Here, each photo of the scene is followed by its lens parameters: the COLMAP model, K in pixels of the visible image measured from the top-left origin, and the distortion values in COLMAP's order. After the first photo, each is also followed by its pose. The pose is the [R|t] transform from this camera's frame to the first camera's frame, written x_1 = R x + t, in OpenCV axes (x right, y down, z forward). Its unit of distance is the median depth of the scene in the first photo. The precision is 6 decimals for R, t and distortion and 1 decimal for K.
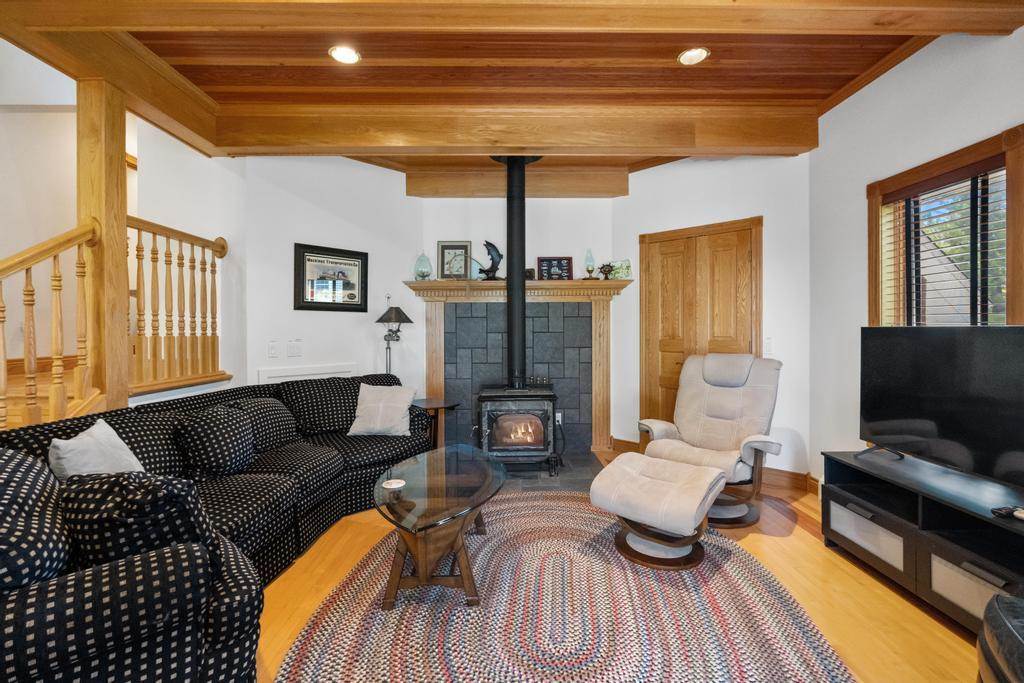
lens RADIAL K [[461.6, 0, 511.6], [0, 461.6, 330.0], [0, 0, 1]] dist [-0.002539, 0.000496]
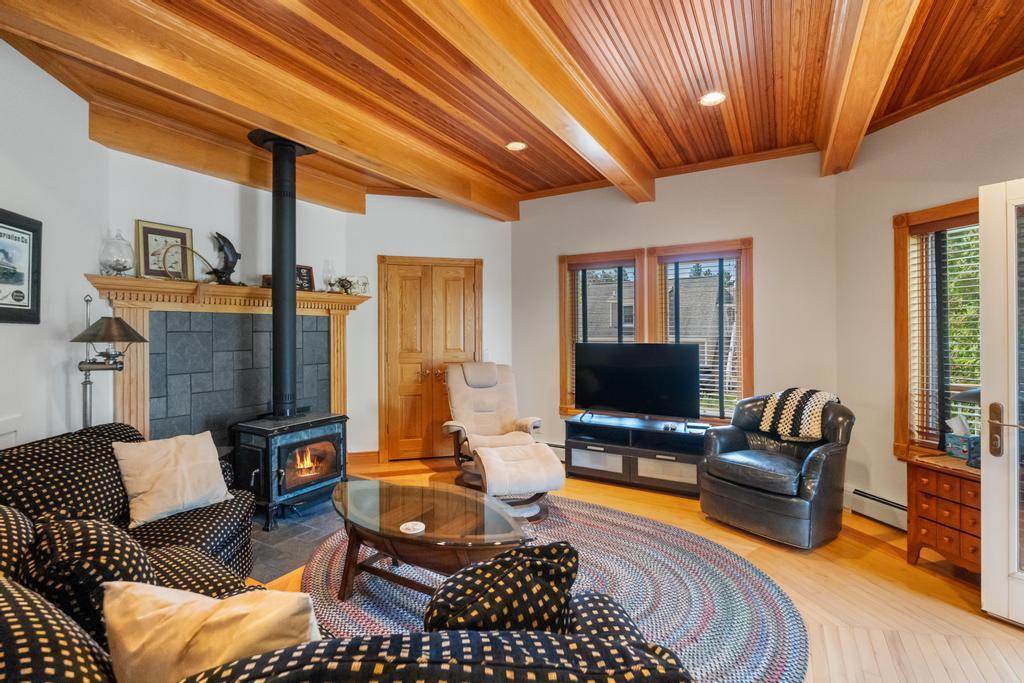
lens RADIAL K [[461.6, 0, 511.6], [0, 461.6, 330.0], [0, 0, 1]] dist [-0.002539, 0.000496]
pose [[0.519771, 0.005414, 0.854289, -0.506121], [0.004966, 0.999944, -0.009359, -0.023200], [-0.854291, 0.009106, 0.519714, 0.198765]]
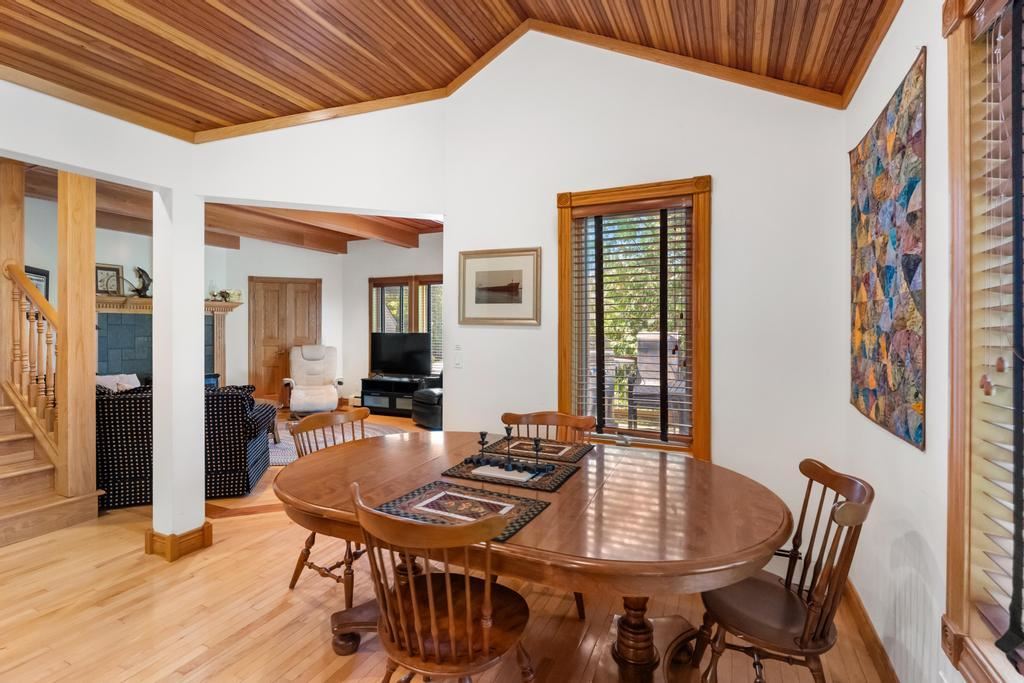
lens RADIAL K [[483.5, 0, 511.9], [0, 483.5, 327.0], [0, 0, 1]] dist [-0.000913, -0.000303]
pose [[0.429867, 0.005862, 0.902873, -0.940967], [0.002299, 0.999969, -0.007587, -0.009255], [-0.902889, 0.005337, 0.429840, -0.635121]]
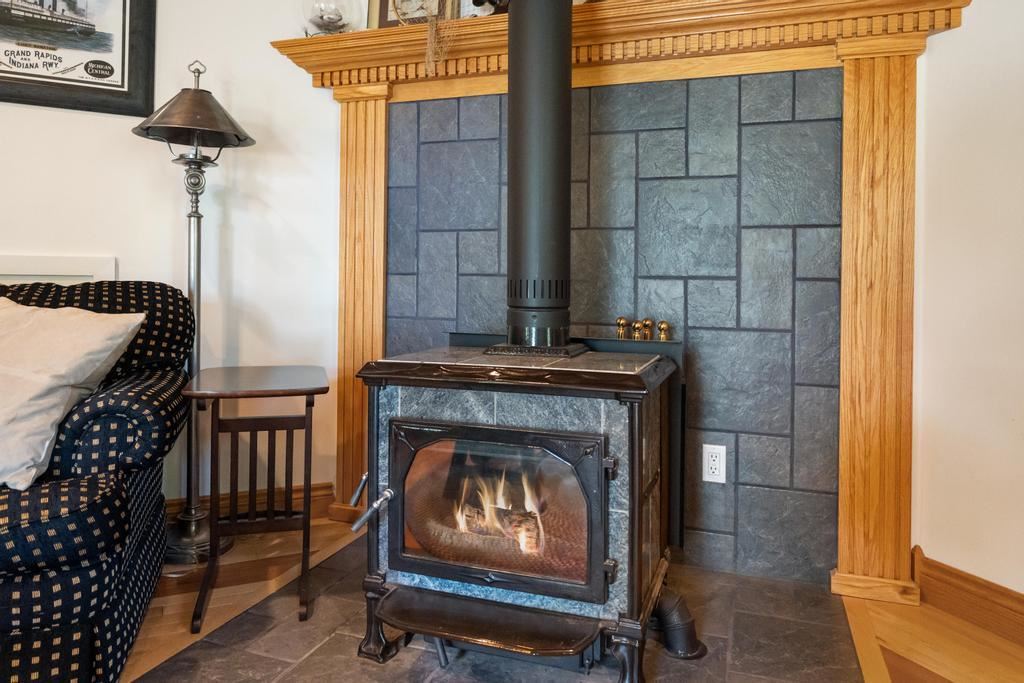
lens RADIAL K [[693.7, 0, 511.4], [0, 693.7, 272.6], [0, 0, 1]] dist [0.002164, 0.001149]
pose [[0.940913, 0.016930, -0.338224, 0.143644], [-0.021419, 0.999725, -0.009544, 0.084284], [0.337970, 0.016225, 0.941017, 0.592113]]
